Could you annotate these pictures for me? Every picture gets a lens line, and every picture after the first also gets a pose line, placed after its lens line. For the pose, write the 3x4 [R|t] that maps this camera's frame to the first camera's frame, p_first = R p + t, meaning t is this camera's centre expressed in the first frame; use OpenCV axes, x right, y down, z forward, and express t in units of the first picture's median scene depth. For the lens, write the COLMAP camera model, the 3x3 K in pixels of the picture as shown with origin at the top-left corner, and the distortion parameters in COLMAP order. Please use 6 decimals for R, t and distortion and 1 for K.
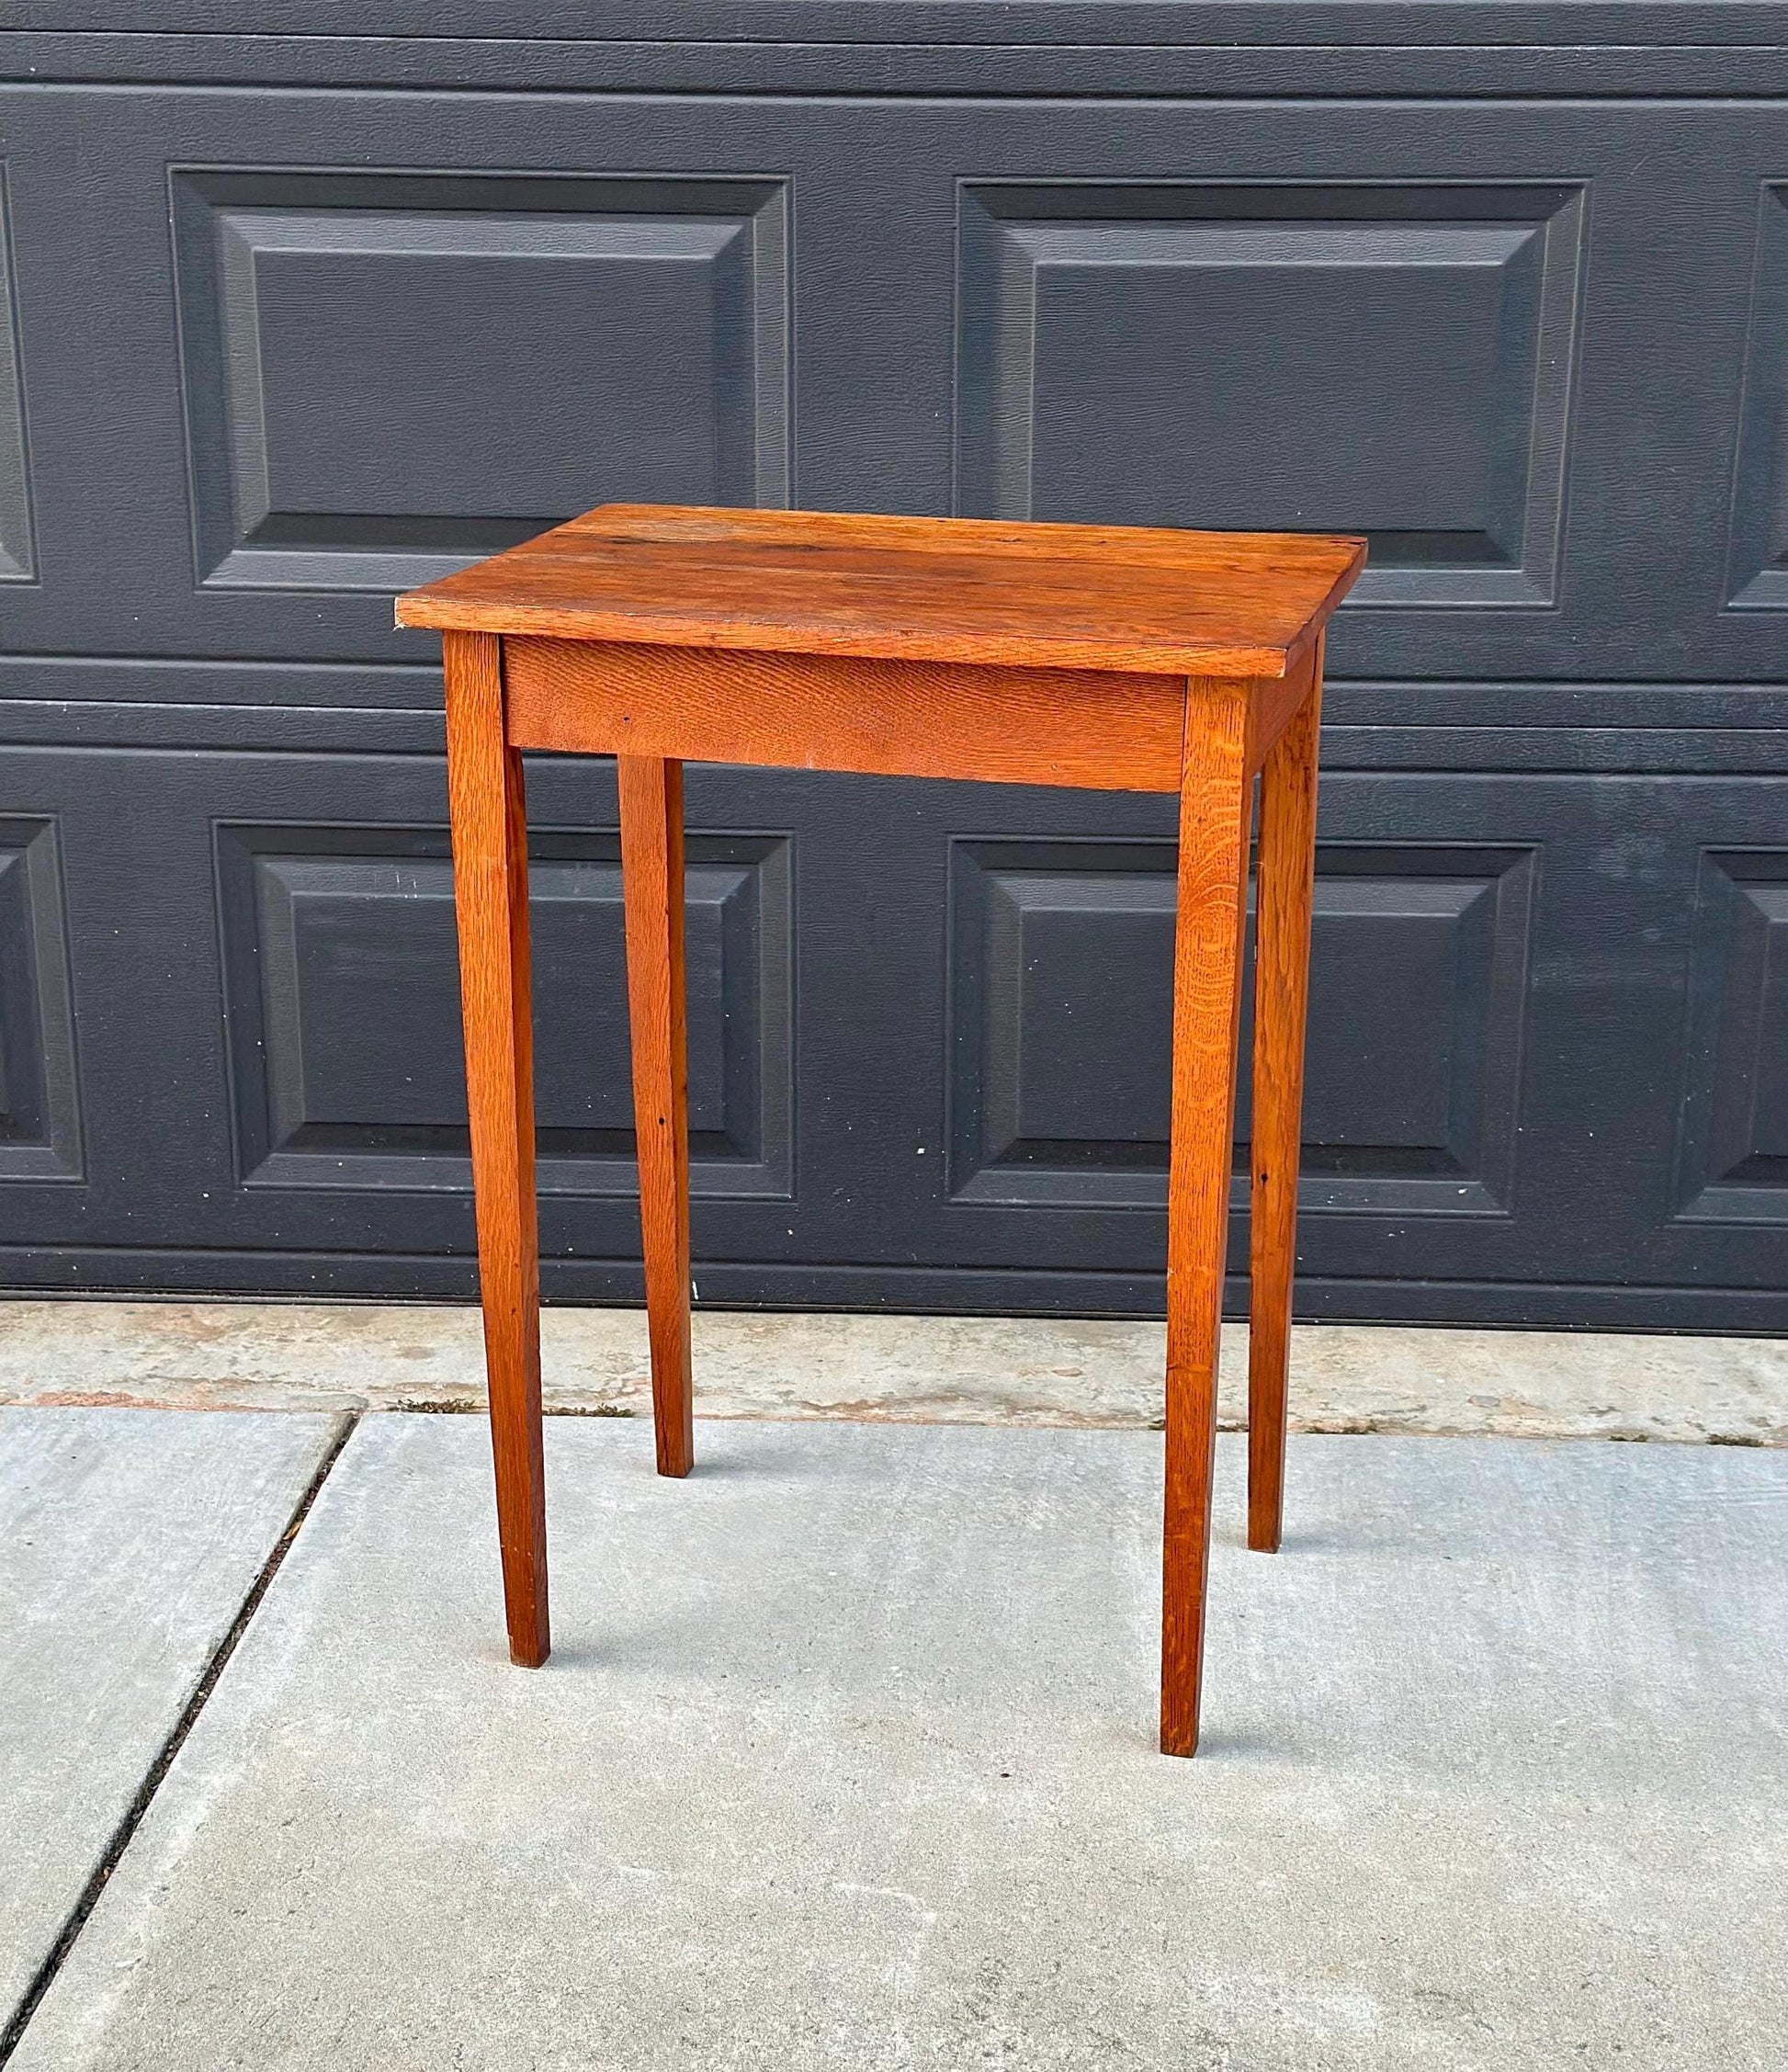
lens RADIAL K [[3359.9, 0, 906.4], [0, 3359.9, 1159.6], [0, 0, 1]] dist [0.192210, -0.377324]
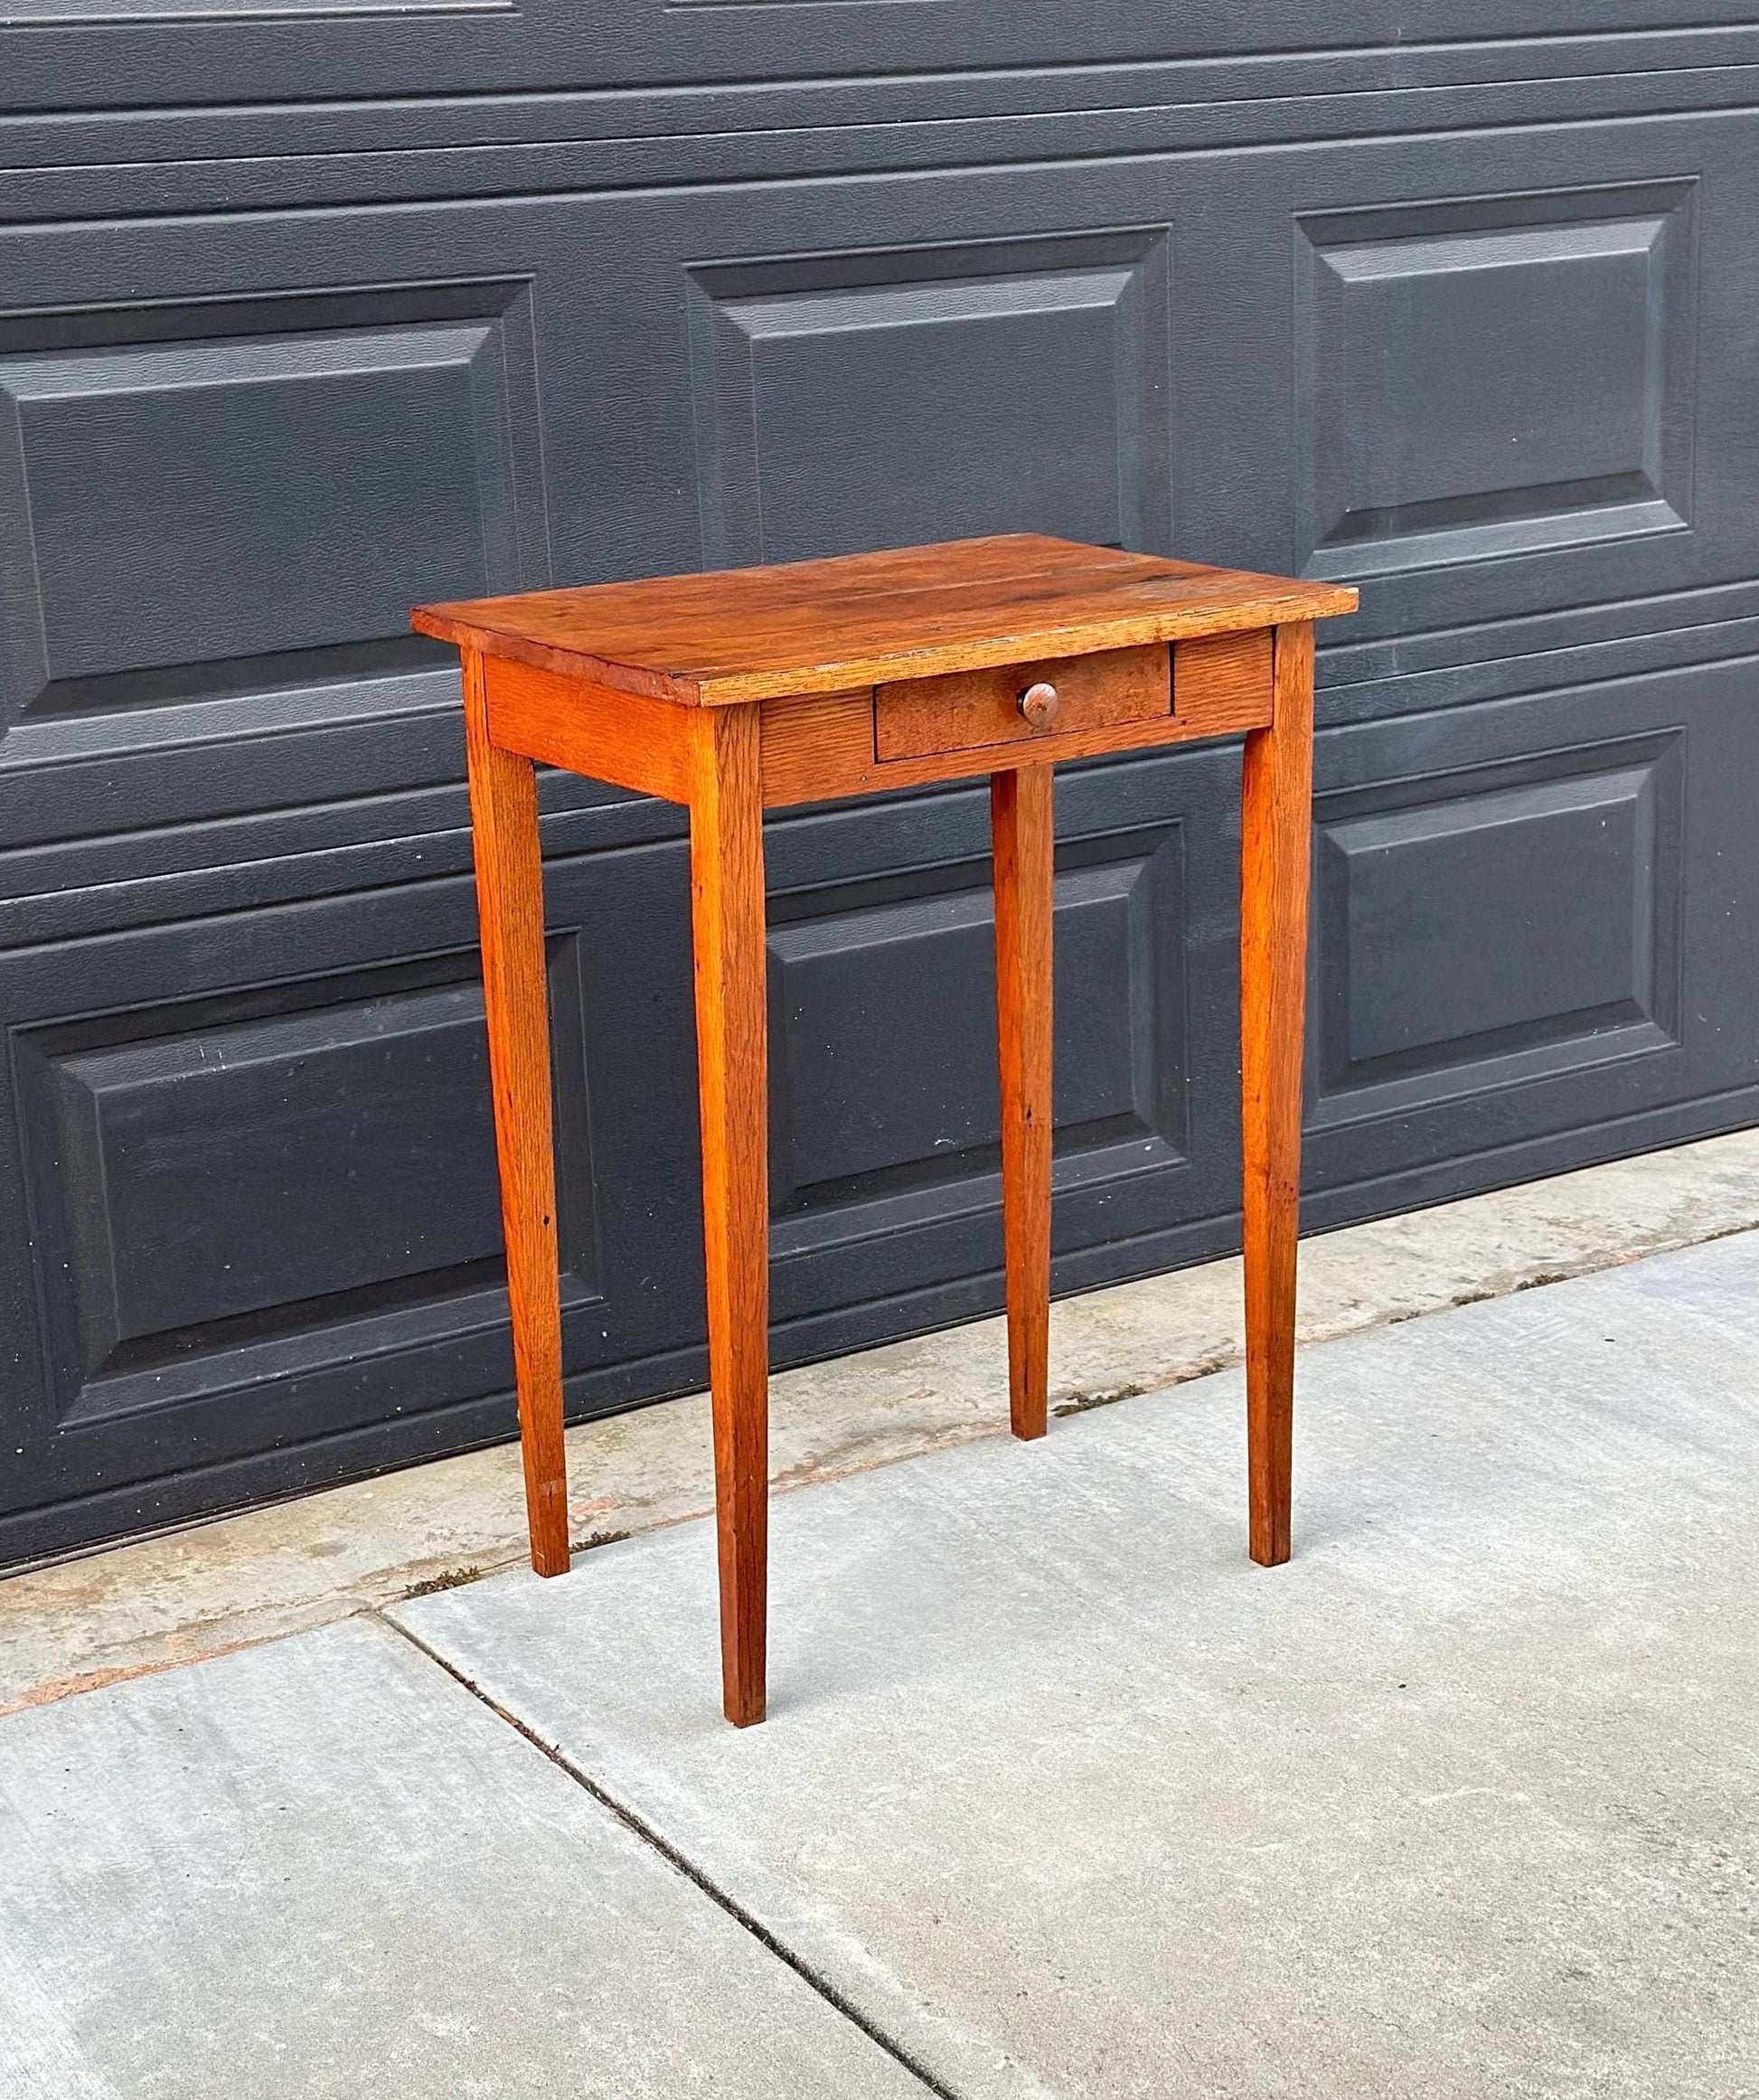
lens RADIAL K [[3692.2, 0, 876.2], [0, 3692.2, 1118.1], [0, 0, 1]] dist [0.162256, -0.148688]
pose [[0.815137, -0.201885, 0.542949, -0.580591], [0.227129, 0.973637, 0.021037, -0.047360], [-0.532882, 0.106172, 0.839502, 0.056179]]
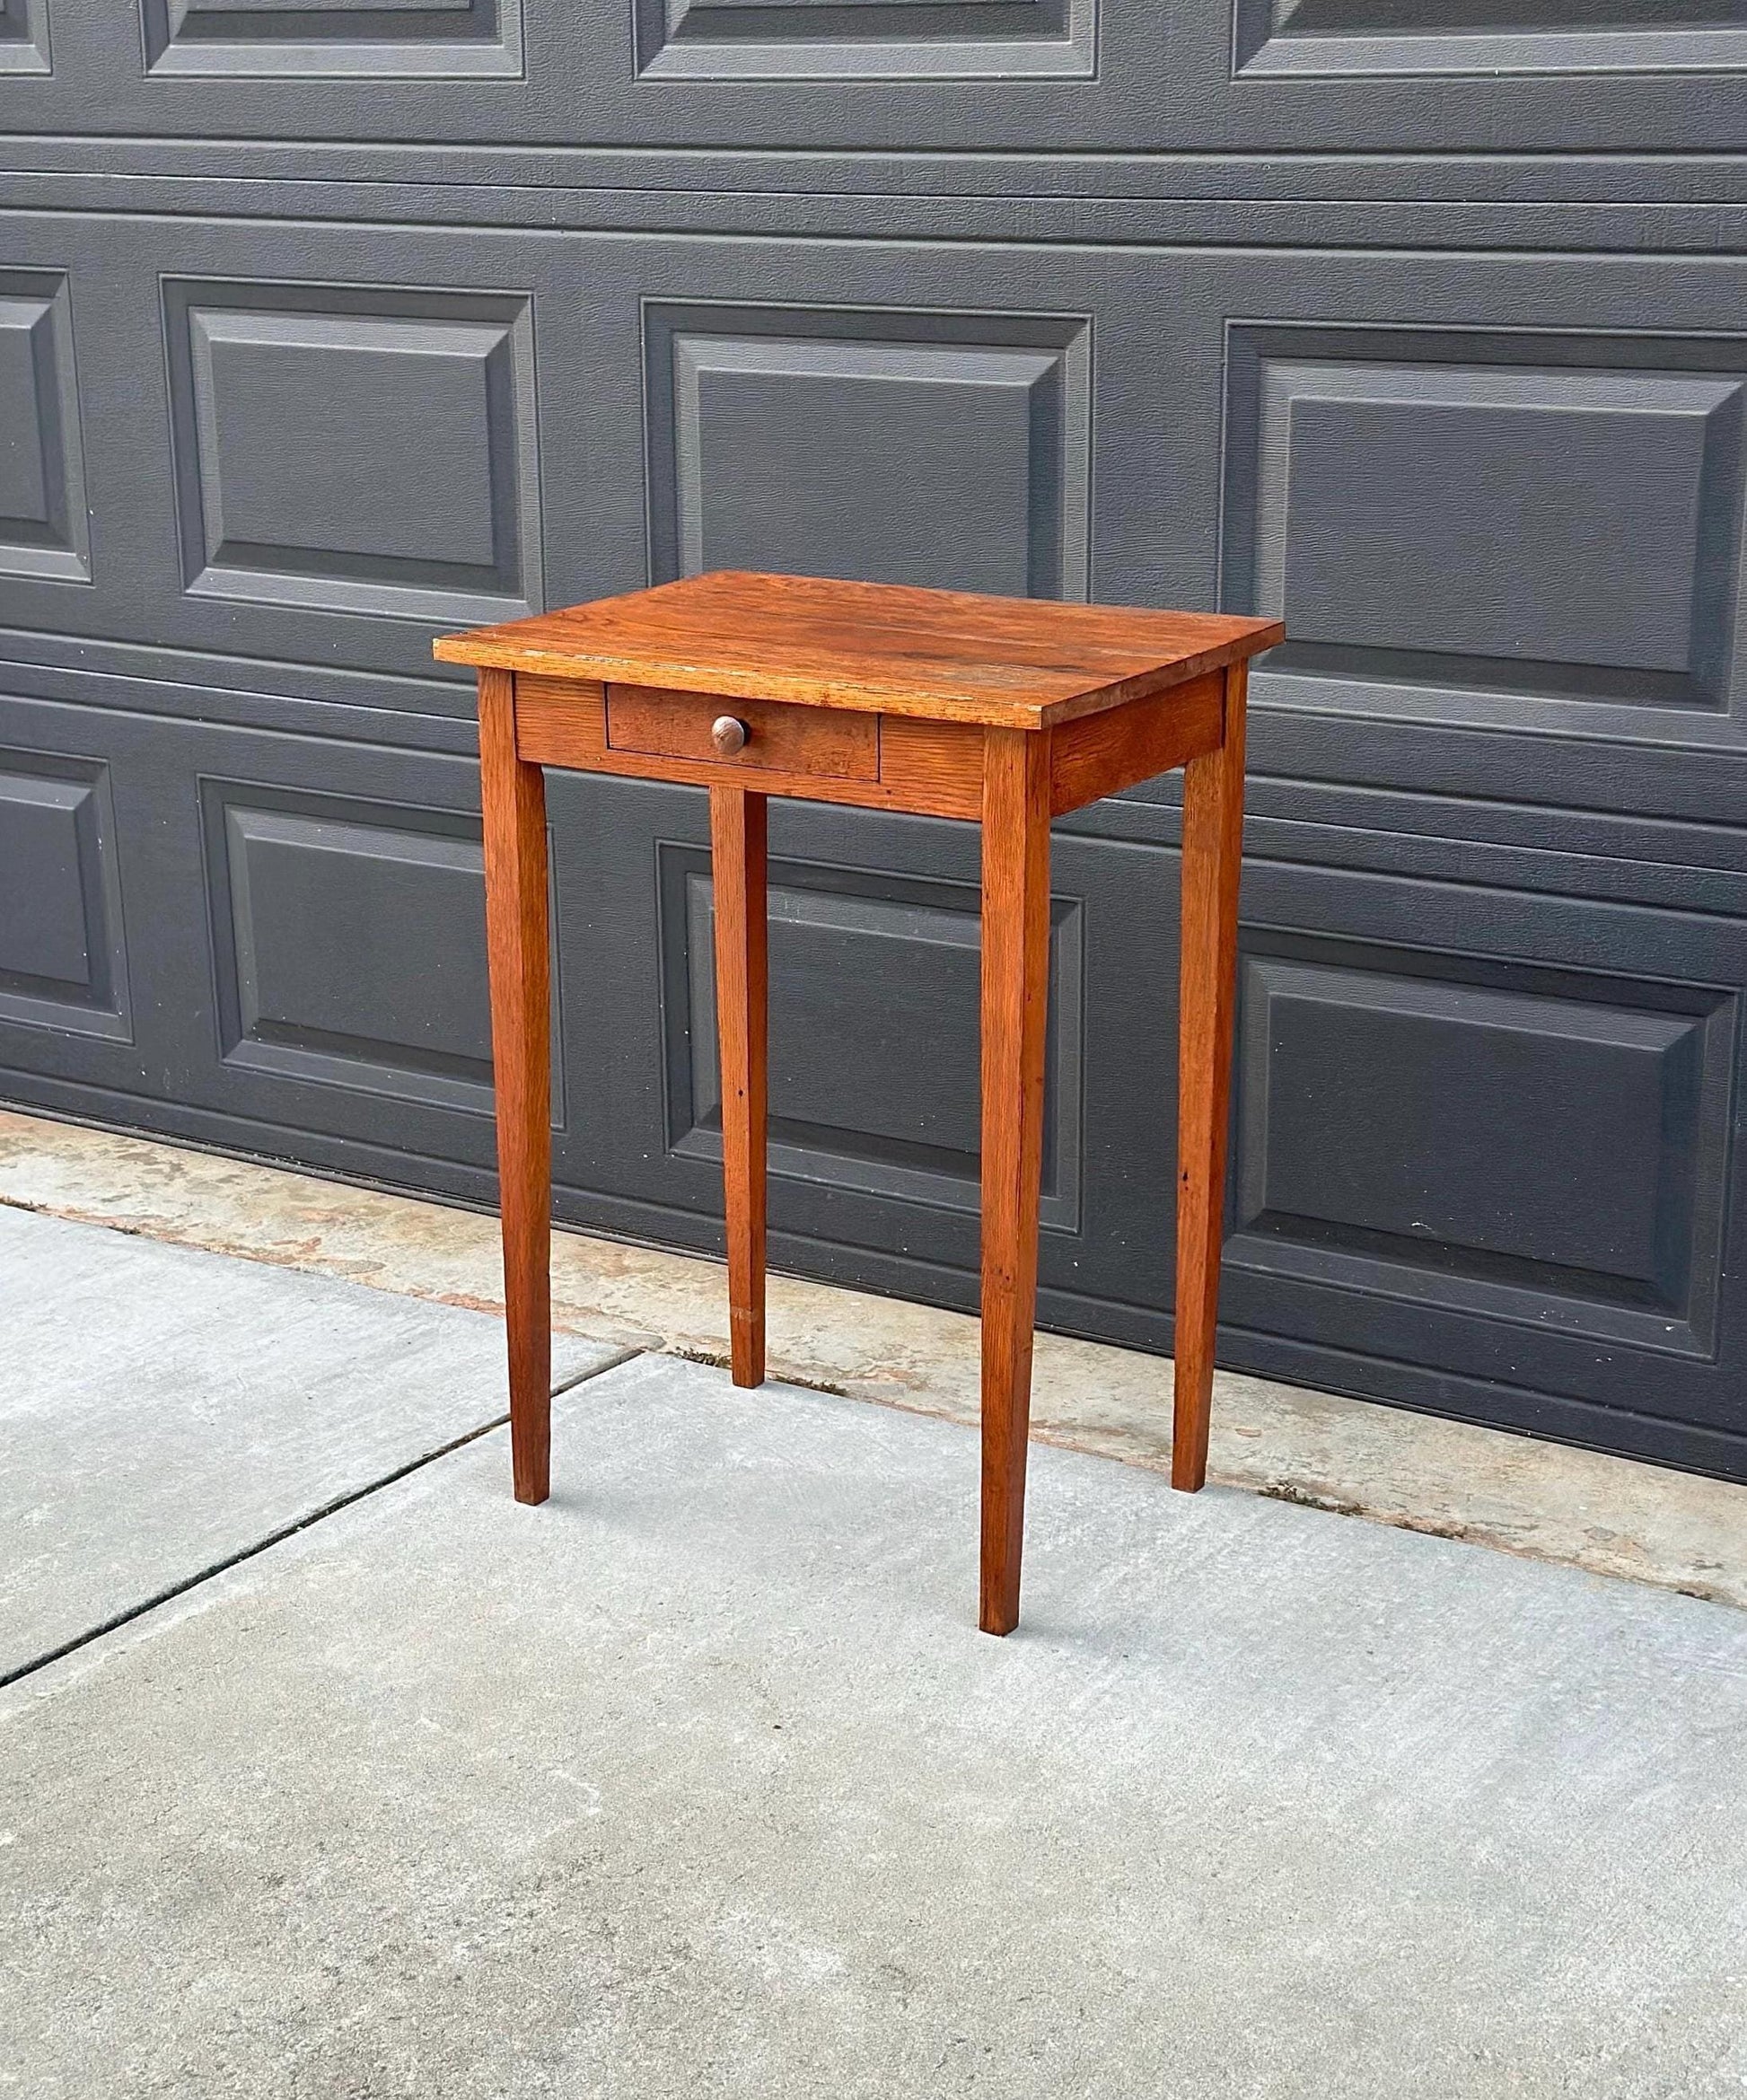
lens RADIAL K [[3467.1, 0, 863.2], [0, 3467.1, 1106.3], [0, 0, 1]] dist [0.157403, -0.081298]
pose [[0.860048, 0.133659, -0.492395, 0.487029], [-0.147532, 0.988999, 0.010772, -0.033237], [0.488418, 0.063380, 0.870305, -0.015260]]
